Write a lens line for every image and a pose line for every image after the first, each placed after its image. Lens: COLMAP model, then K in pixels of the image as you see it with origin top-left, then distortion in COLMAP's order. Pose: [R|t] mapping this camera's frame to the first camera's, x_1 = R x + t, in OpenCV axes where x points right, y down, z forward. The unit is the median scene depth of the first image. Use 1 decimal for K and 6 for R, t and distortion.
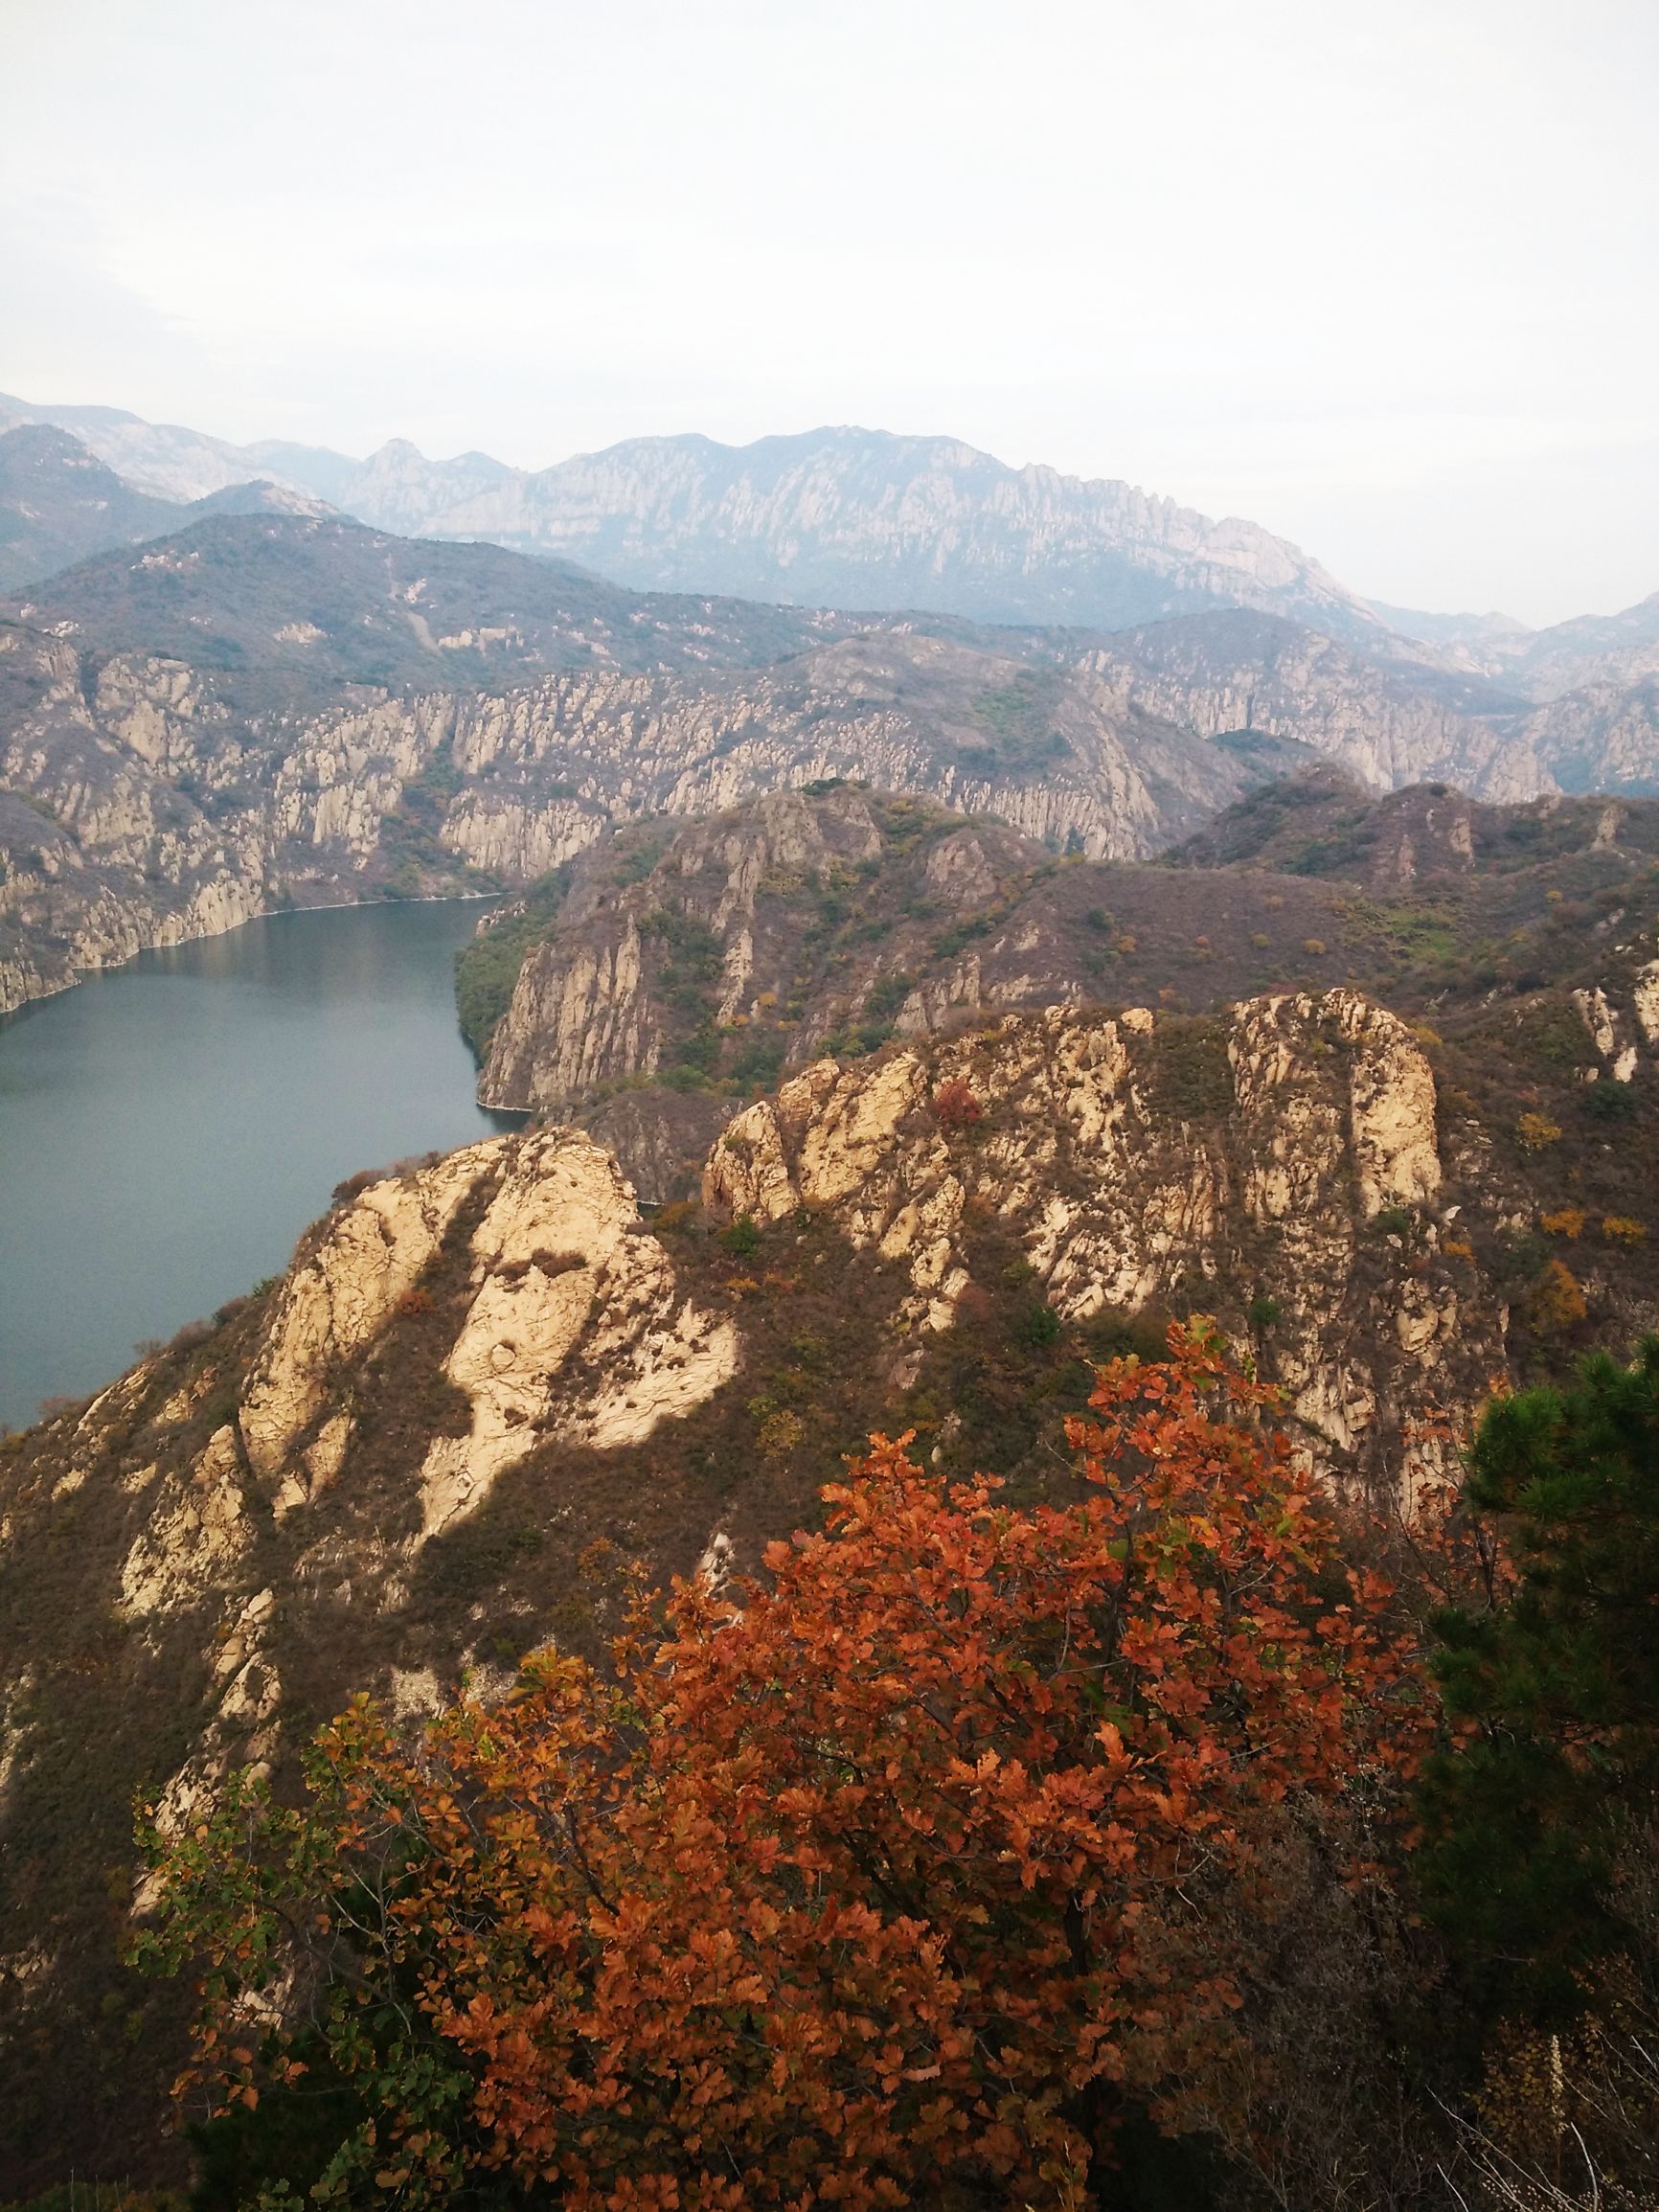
lens RADIAL K [[1843.2, 0, 870.9], [0, 1843.2, 1150.6], [0, 0, 1]] dist [0.283965, -0.730050]
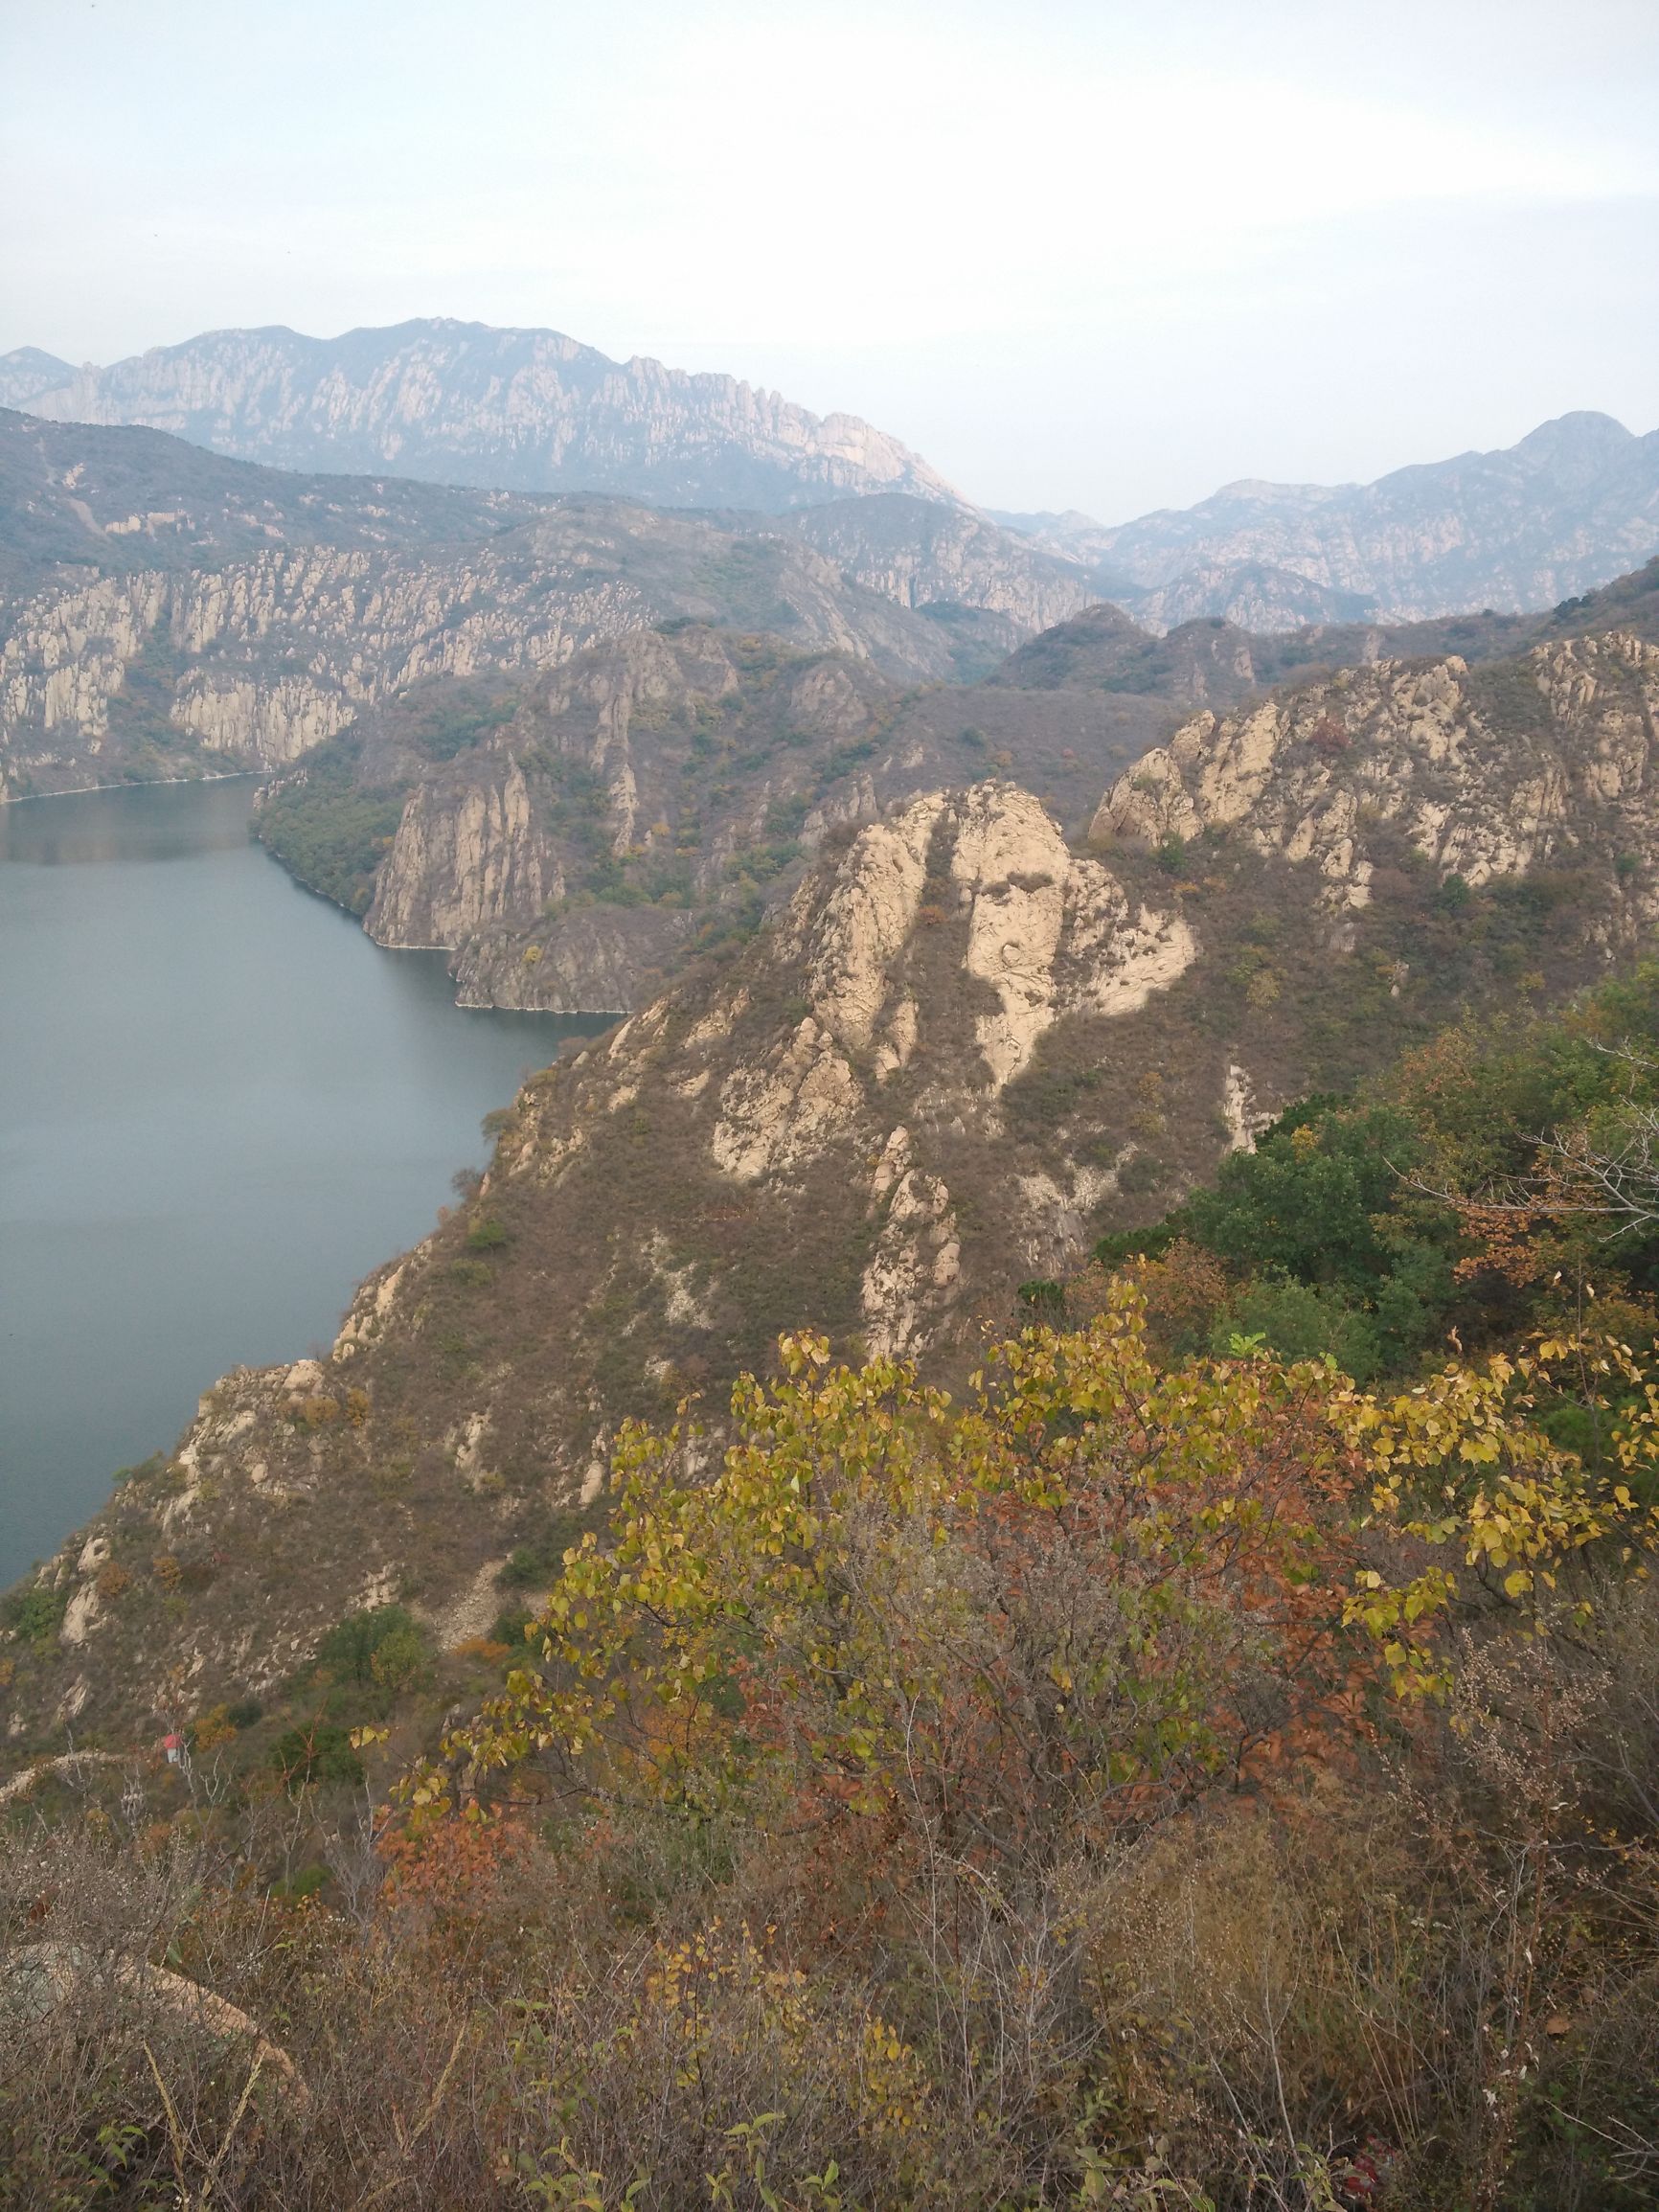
lens RADIAL K [[1891.6, 0, 822.7], [0, 1891.6, 1127.8], [0, 0, 1]] dist [0.204919, -0.548805]
pose [[0.978876, -0.071690, 0.191473, -0.183071], [0.066852, 0.997262, 0.031620, 0.057305], [-0.193216, -0.018151, 0.980988, -0.062950]]
